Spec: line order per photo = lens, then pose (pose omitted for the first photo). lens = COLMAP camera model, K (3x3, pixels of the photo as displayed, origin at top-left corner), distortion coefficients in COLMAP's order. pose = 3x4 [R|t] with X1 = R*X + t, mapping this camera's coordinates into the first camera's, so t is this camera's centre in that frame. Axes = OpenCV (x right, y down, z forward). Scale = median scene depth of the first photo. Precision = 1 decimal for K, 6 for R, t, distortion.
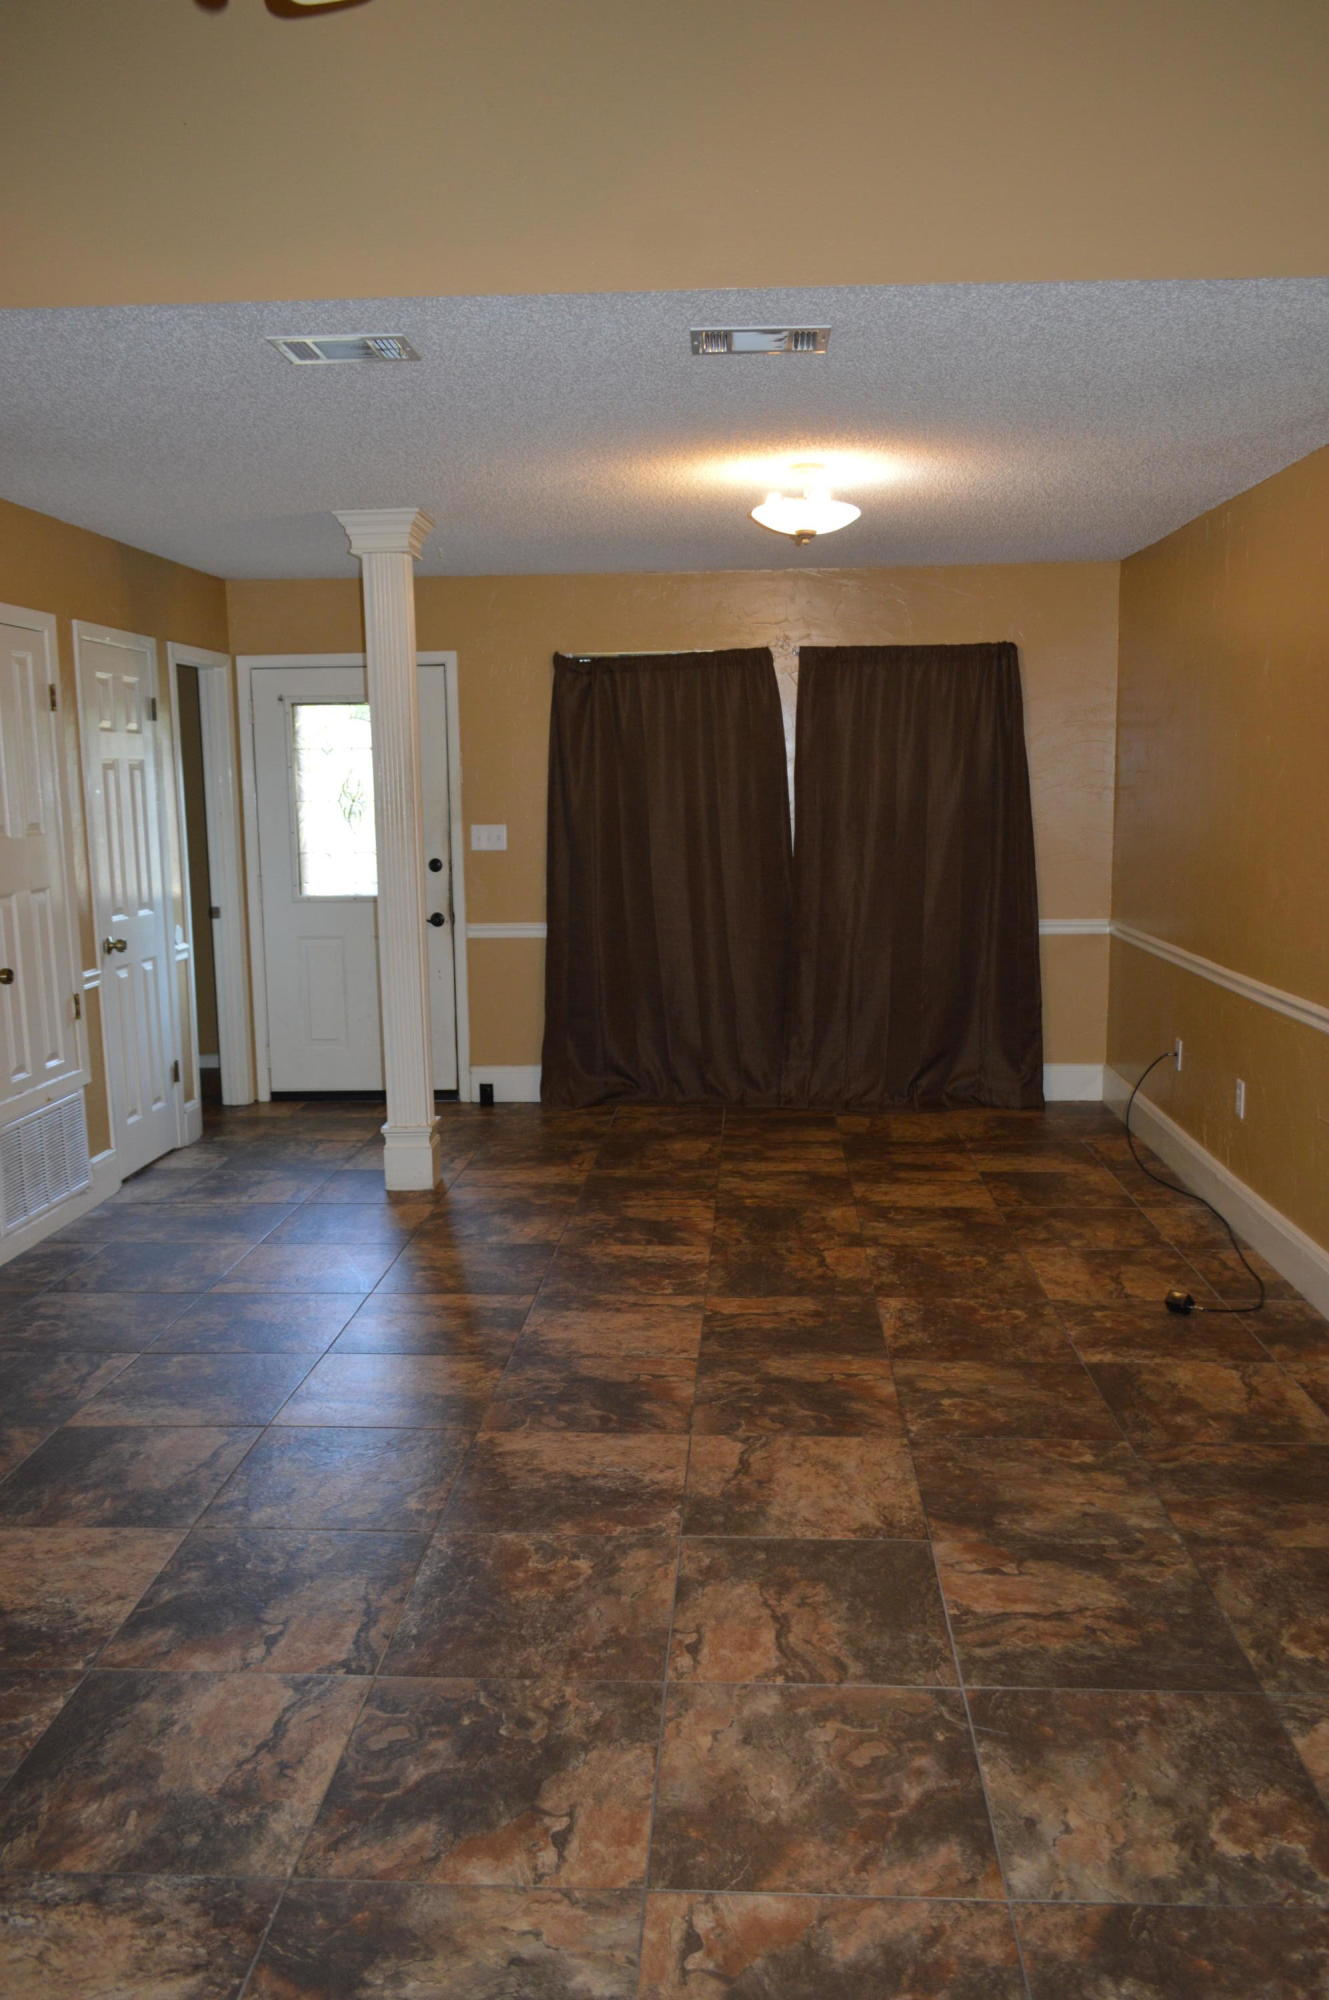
lens RADIAL K [[1569.0, 0, 664.5], [0, 1569.0, 1000.0], [0, 0, 1]] dist [-0.016142, 0.008549]
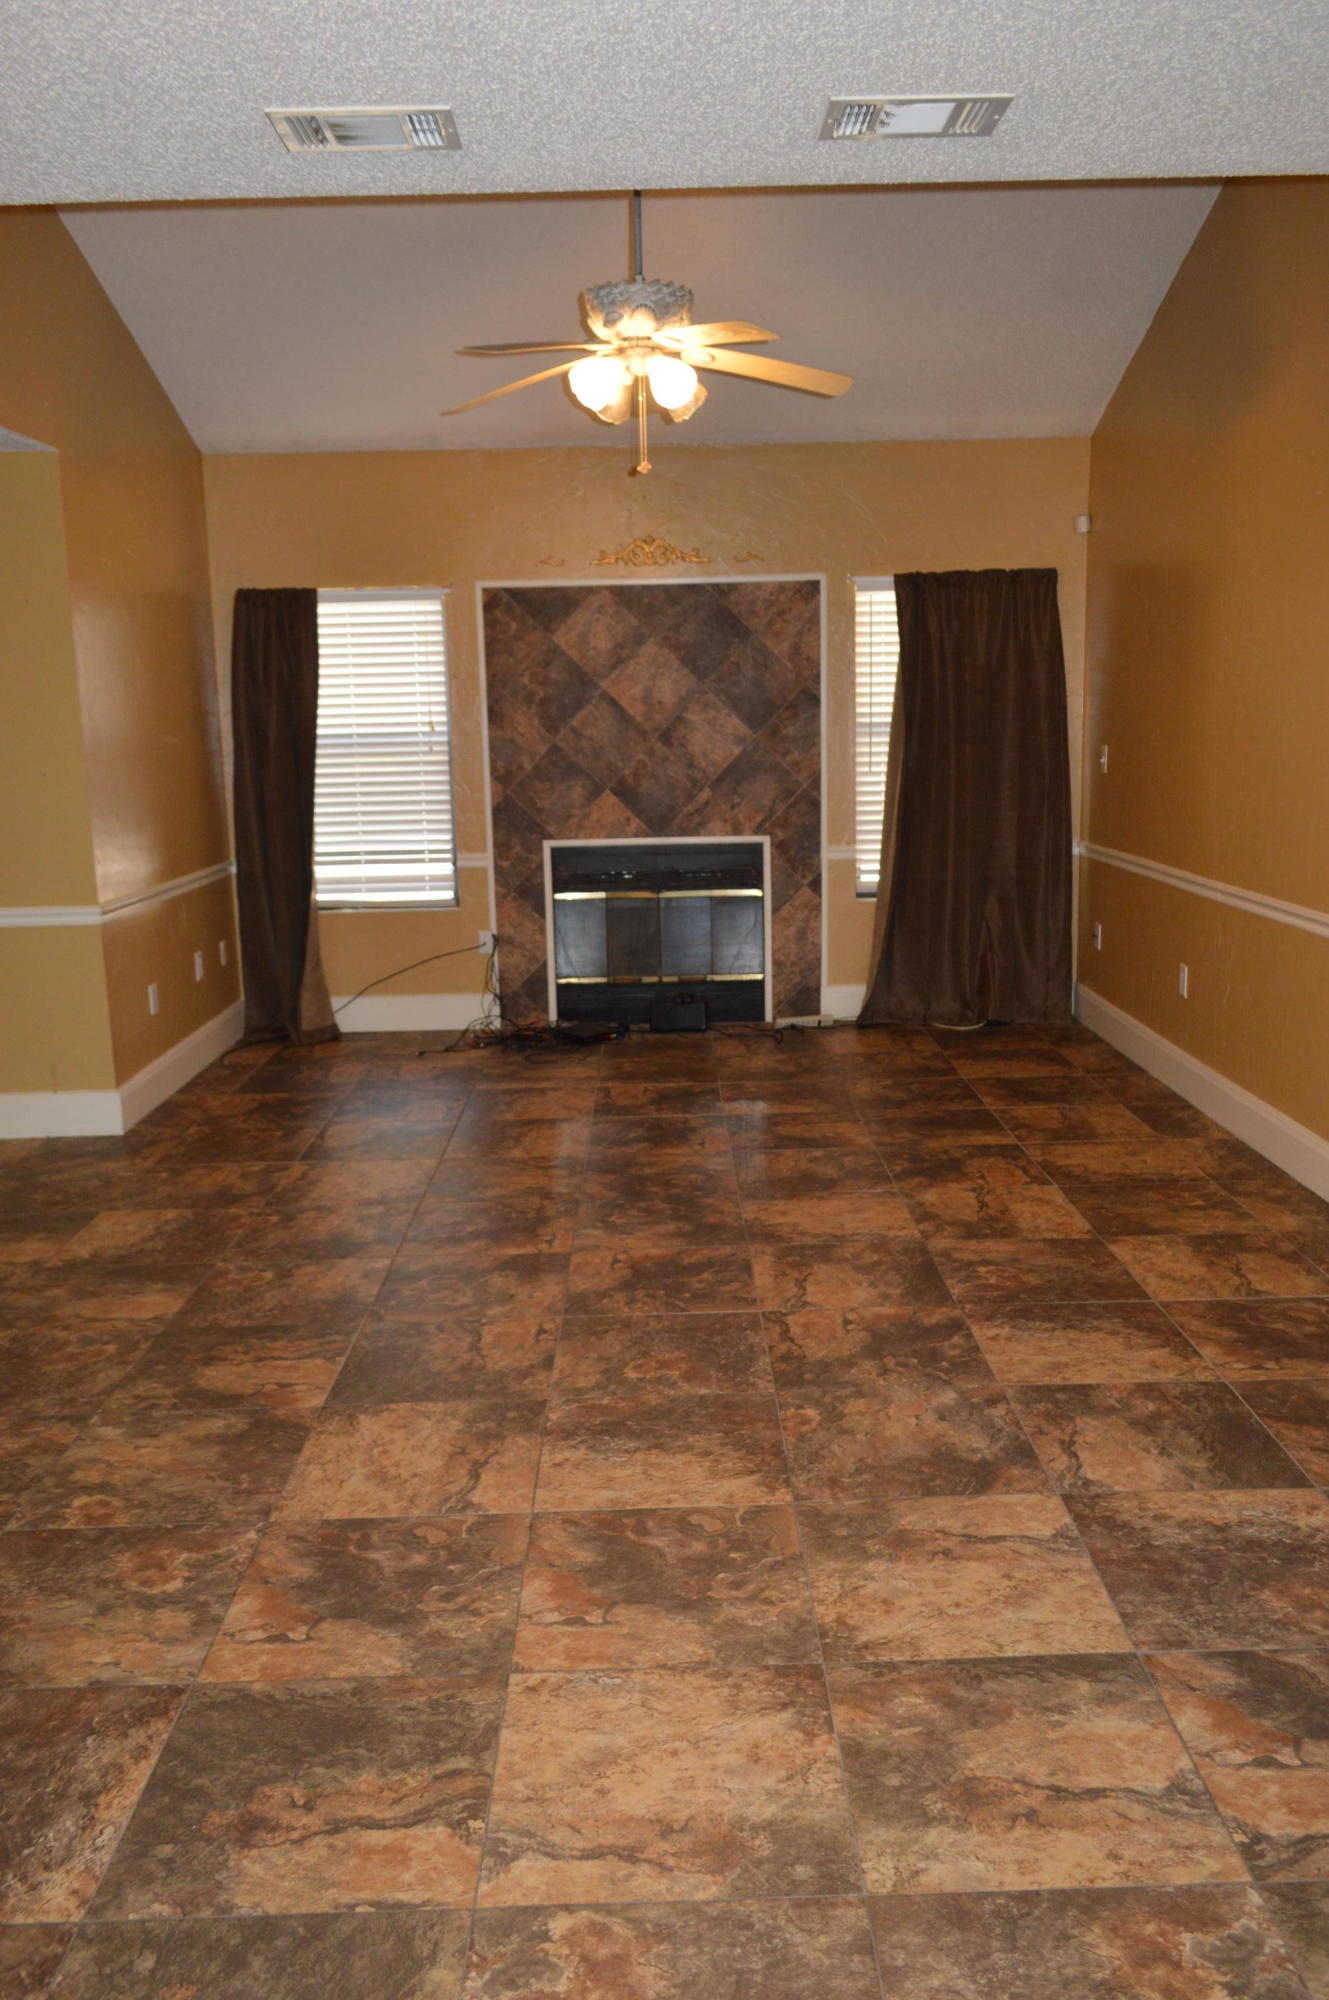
lens RADIAL K [[1569.0, 0, 664.5], [0, 1569.0, 1000.0], [0, 0, 1]] dist [-0.016142, 0.008549]
pose [[-0.997073, 0.047823, -0.059652, -0.018095], [0.026177, 0.946599, 0.321348, -0.263505], [0.071834, 0.318846, -0.945080, 1.886410]]
